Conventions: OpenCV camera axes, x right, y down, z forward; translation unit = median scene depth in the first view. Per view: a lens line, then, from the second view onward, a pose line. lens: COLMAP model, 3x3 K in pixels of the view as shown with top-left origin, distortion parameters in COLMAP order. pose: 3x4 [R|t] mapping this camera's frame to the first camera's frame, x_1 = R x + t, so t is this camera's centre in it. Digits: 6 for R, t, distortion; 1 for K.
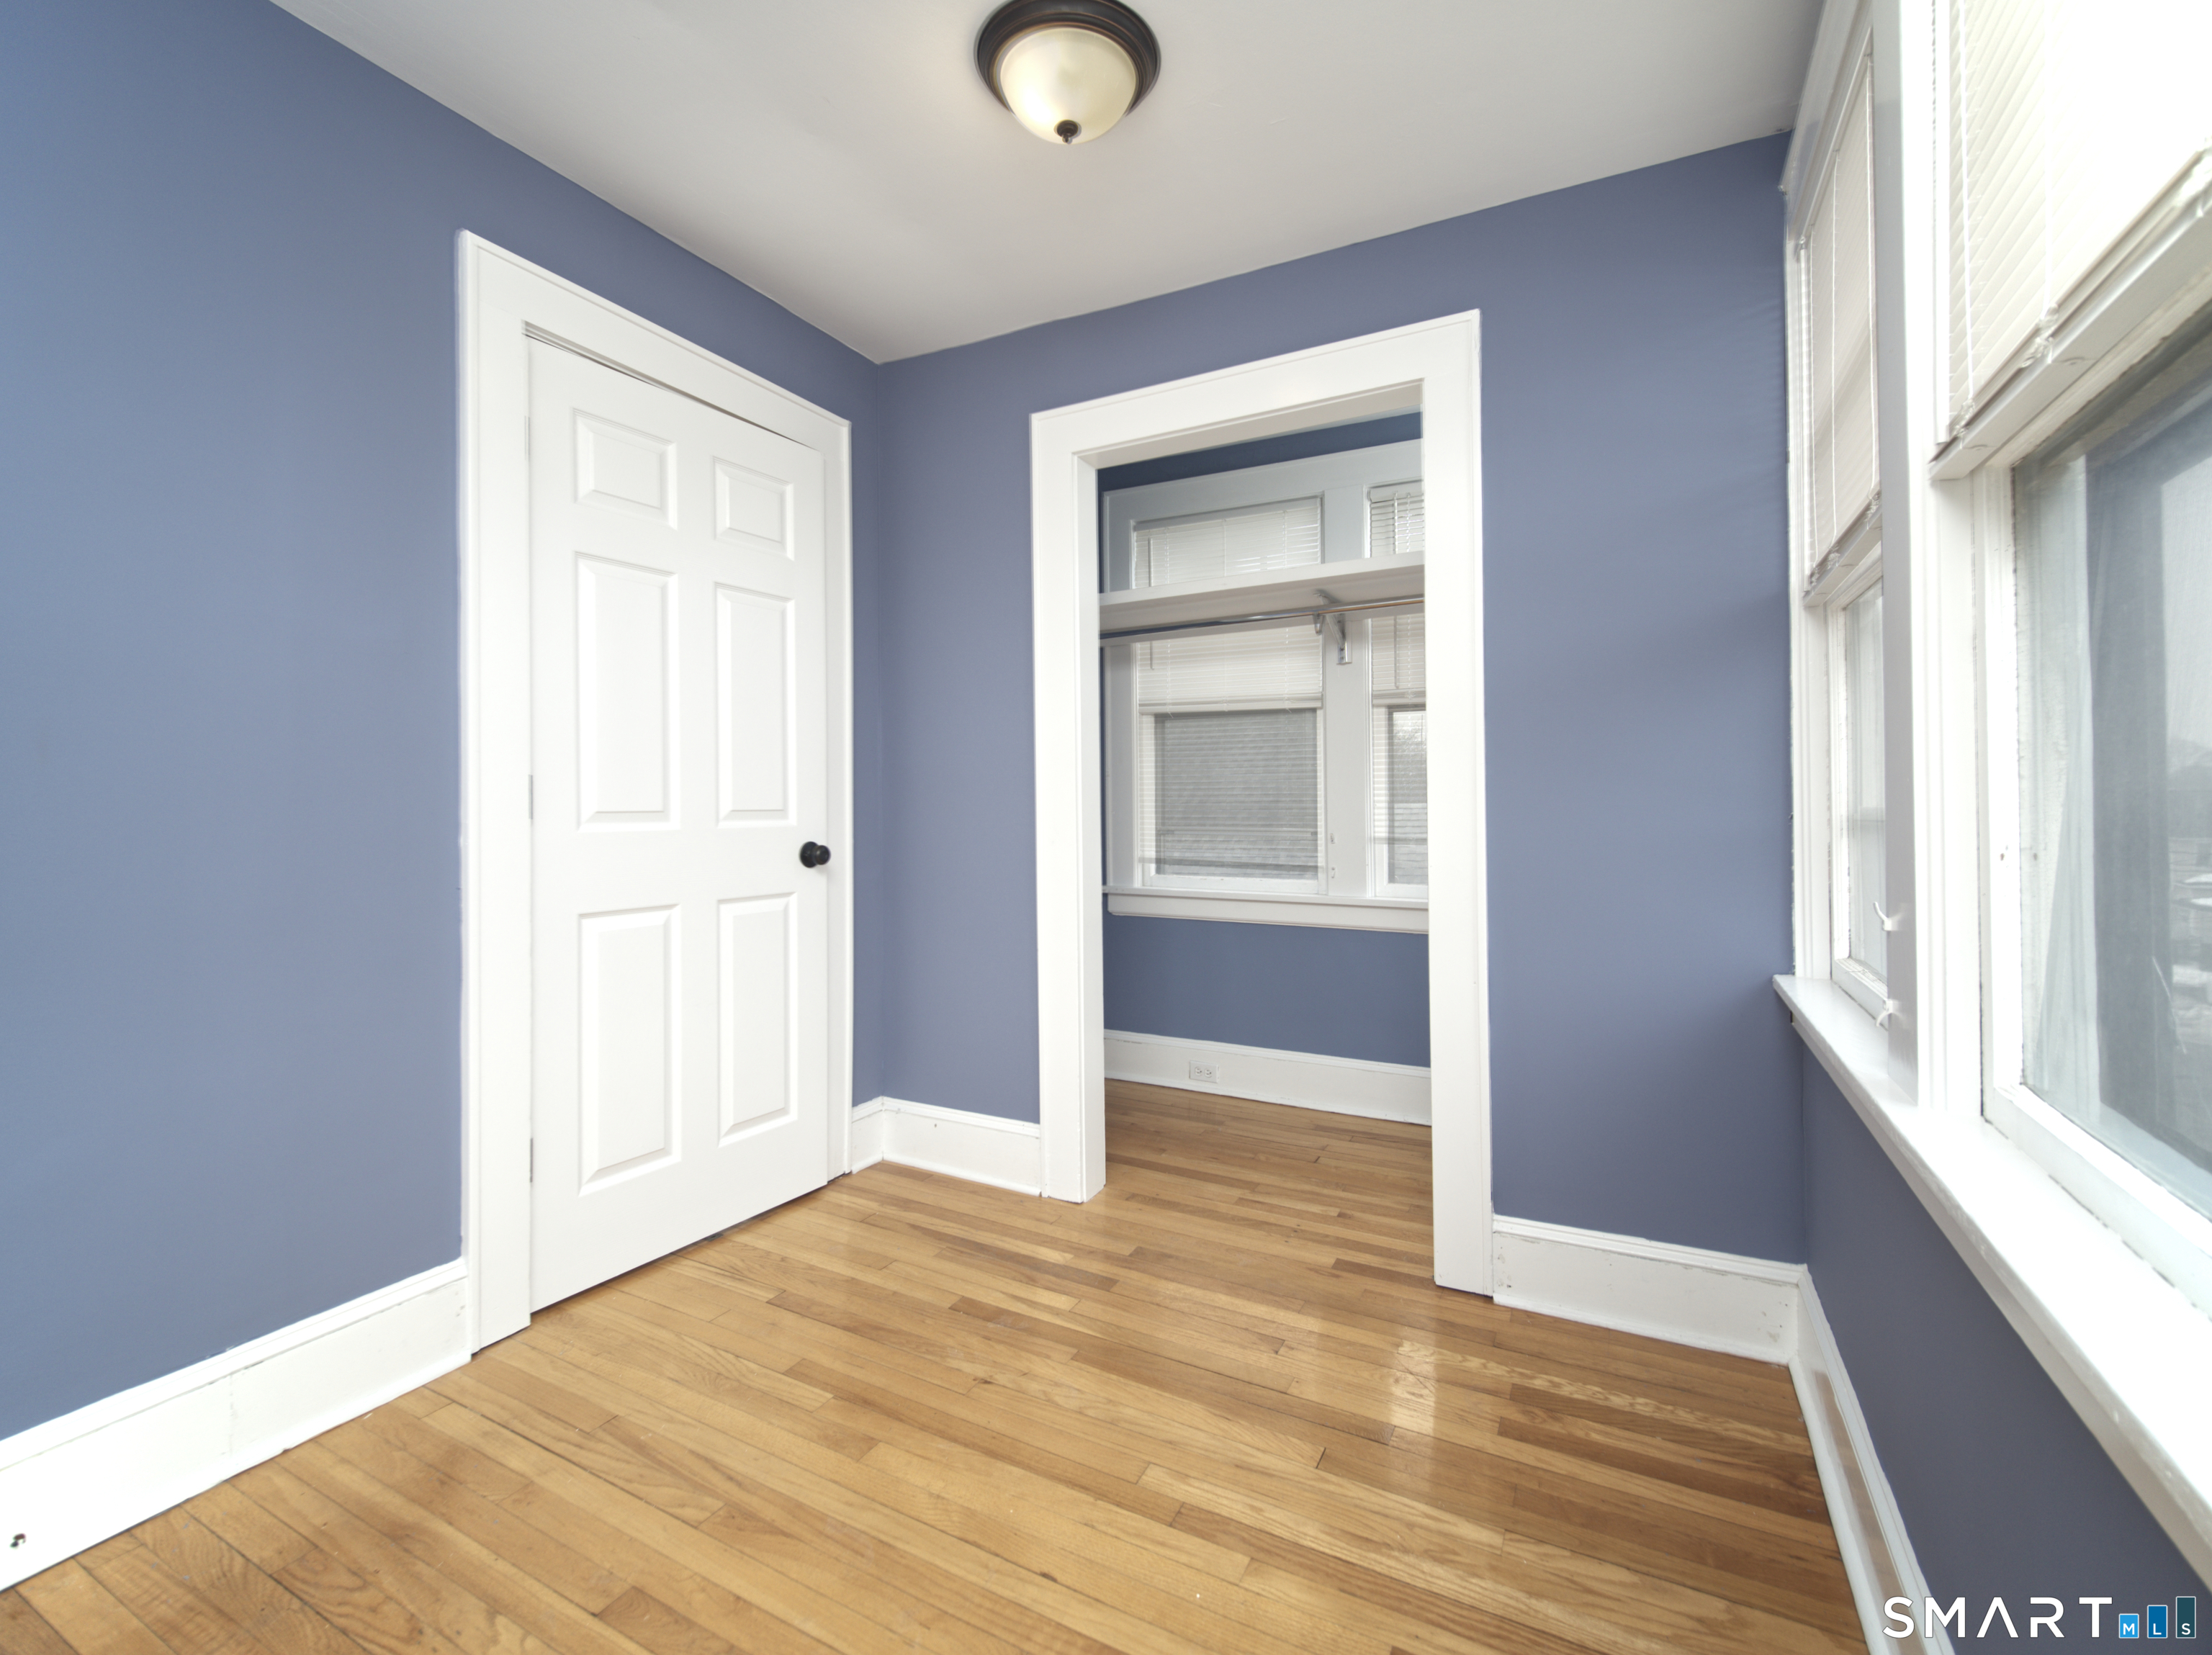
lens RADIAL K [[990.7, 0, 1096.3], [0, 990.7, 799.0], [0, 0, 1]] dist [0.001651, -0.002097]
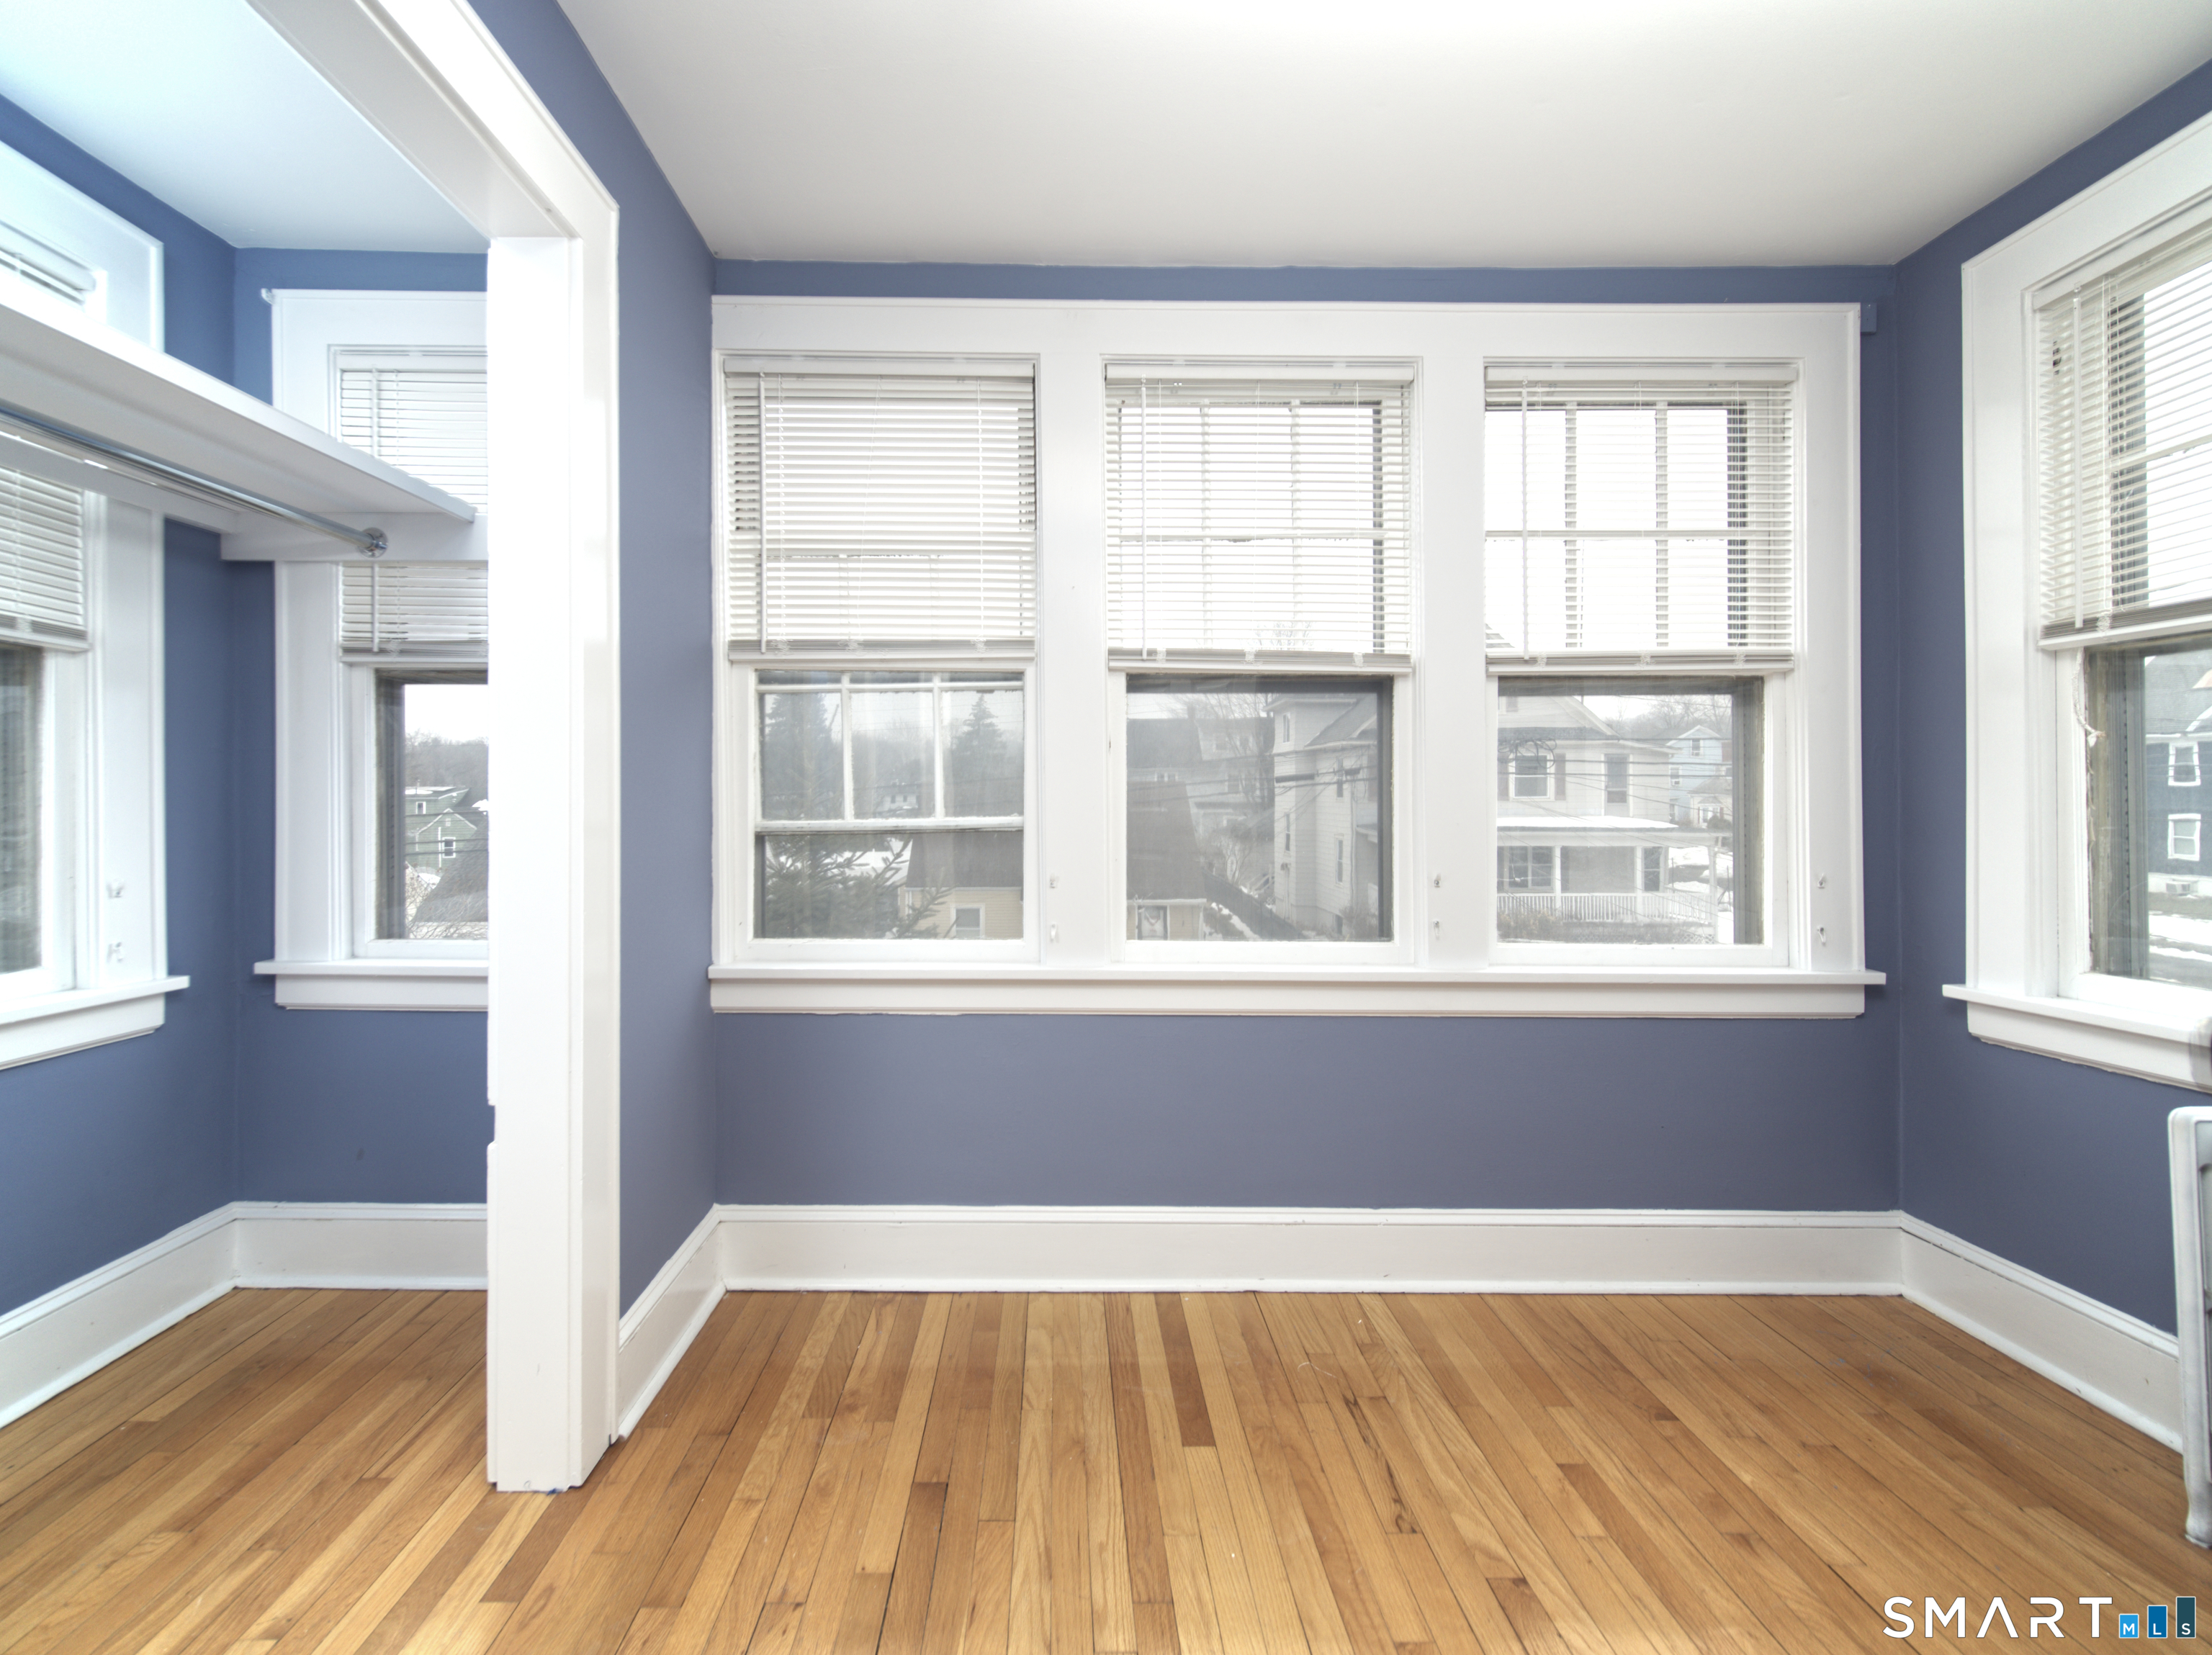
lens RADIAL K [[990.7, 0, 1096.3], [0, 990.7, 799.0], [0, 0, 1]] dist [0.001651, -0.002097]
pose [[-0.502727, 0.014596, 0.864322, -0.491990], [0.005139, 0.999890, -0.013896, 0.004477], [-0.864430, -0.002544, -0.502747, 1.084931]]
